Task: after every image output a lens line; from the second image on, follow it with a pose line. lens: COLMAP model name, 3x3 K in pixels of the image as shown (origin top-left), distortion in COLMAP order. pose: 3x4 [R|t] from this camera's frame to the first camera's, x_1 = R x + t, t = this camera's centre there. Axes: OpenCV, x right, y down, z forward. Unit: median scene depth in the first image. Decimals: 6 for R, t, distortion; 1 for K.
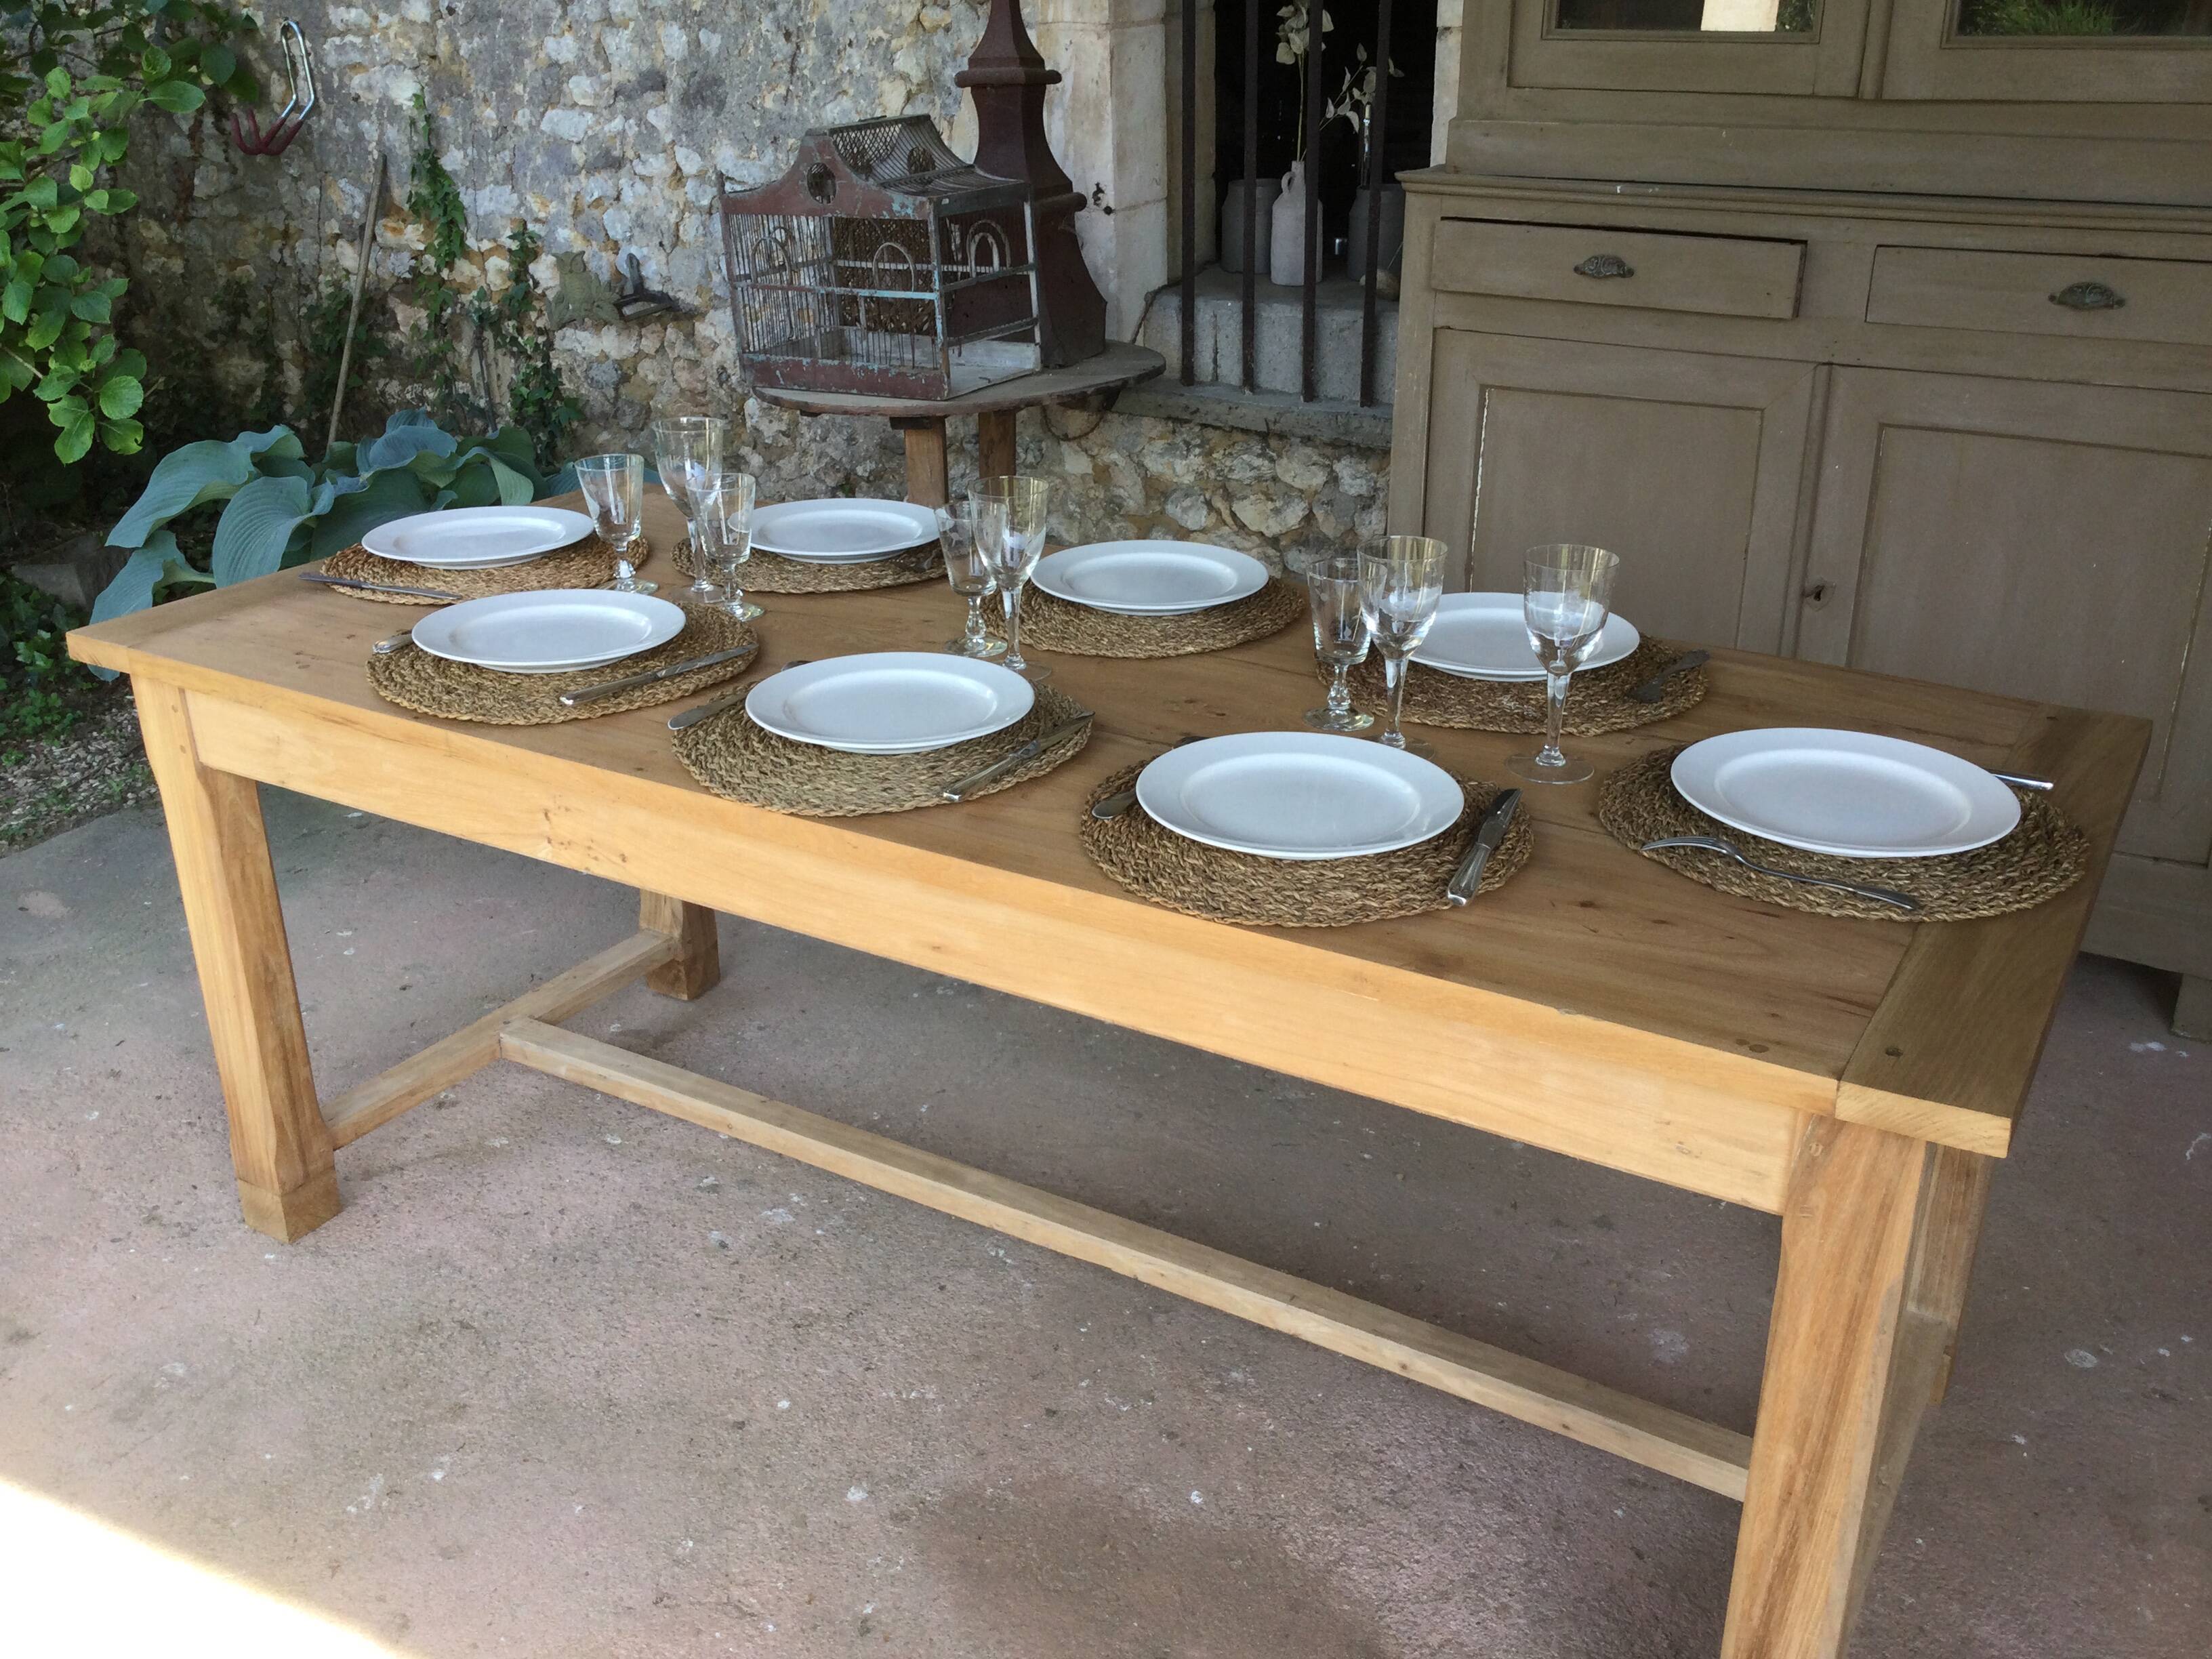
lens RADIAL K [[1975.9, 0, 1099.8], [0, 1975.9, 829.1], [0, 0, 1]] dist [0.108736, -0.218058]
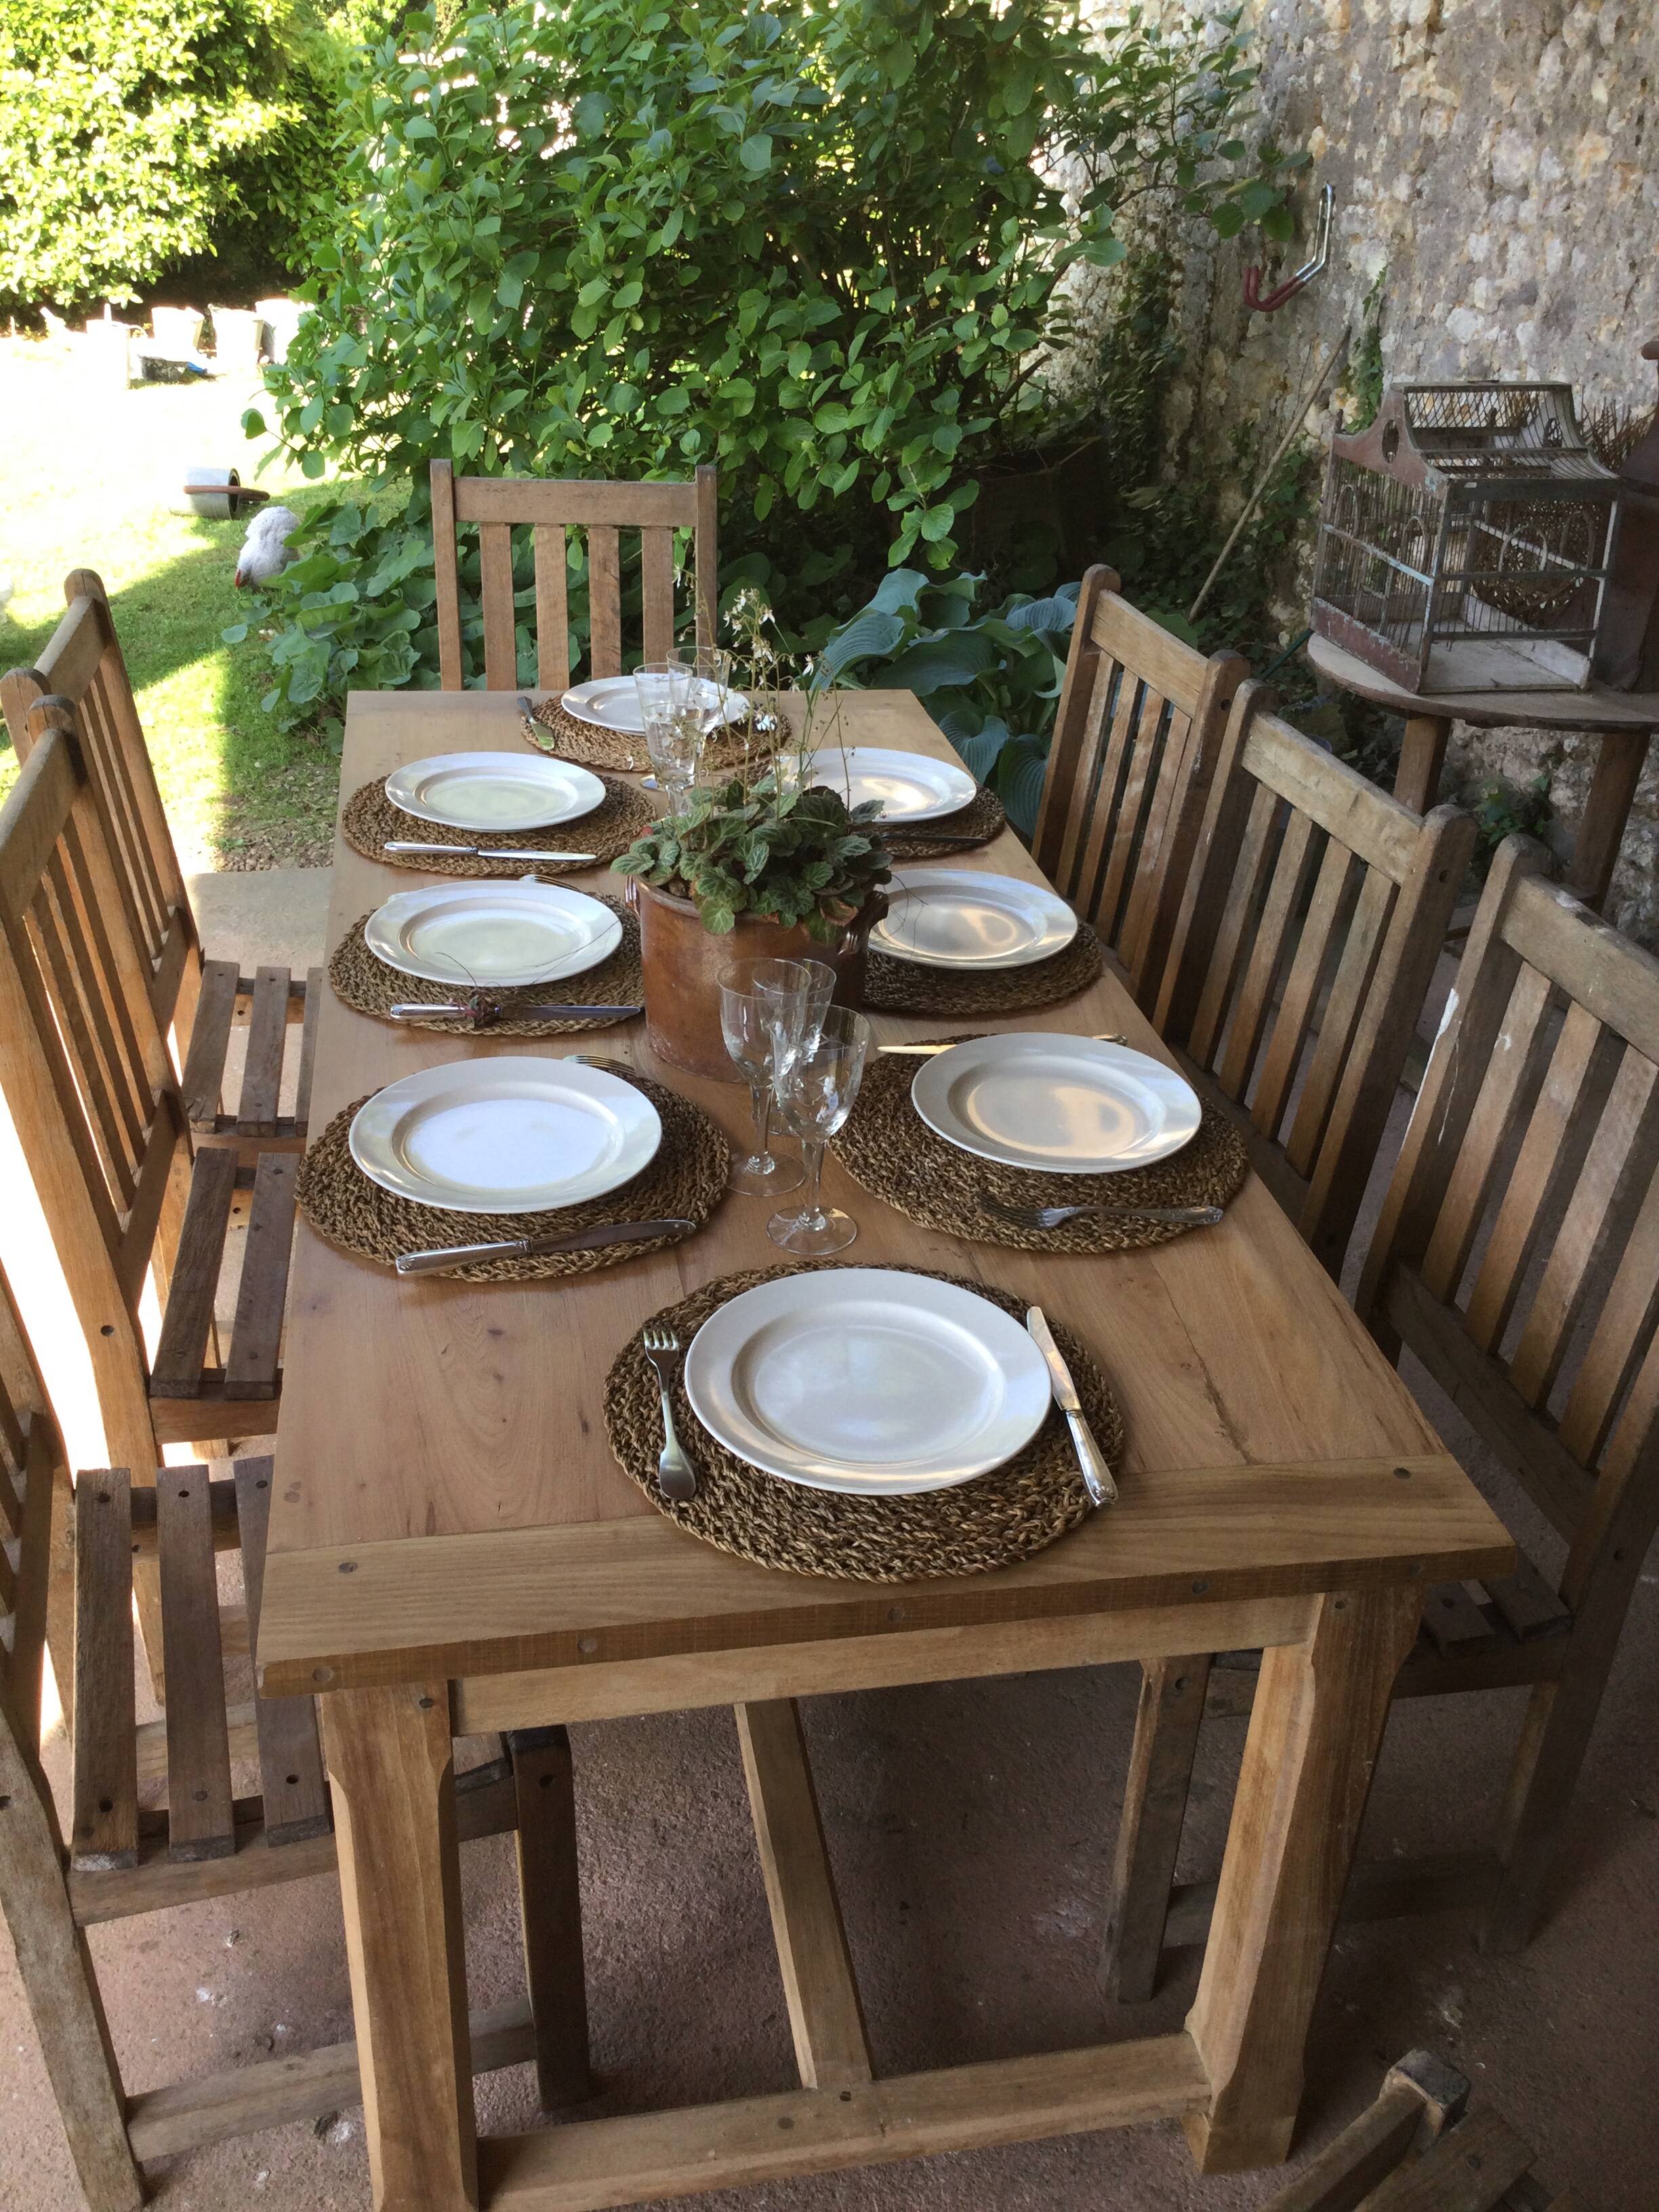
lens RADIAL K [[1968.3, 0, 835.7], [0, 1968.3, 1091.4], [0, 0, 1]] dist [0.113625, -0.233370]
pose [[0.662525, 0.385974, -0.641938, 0.343832], [-0.337486, 0.918915, 0.204202, -0.121731], [0.668704, 0.081356, 0.739065, 0.128930]]
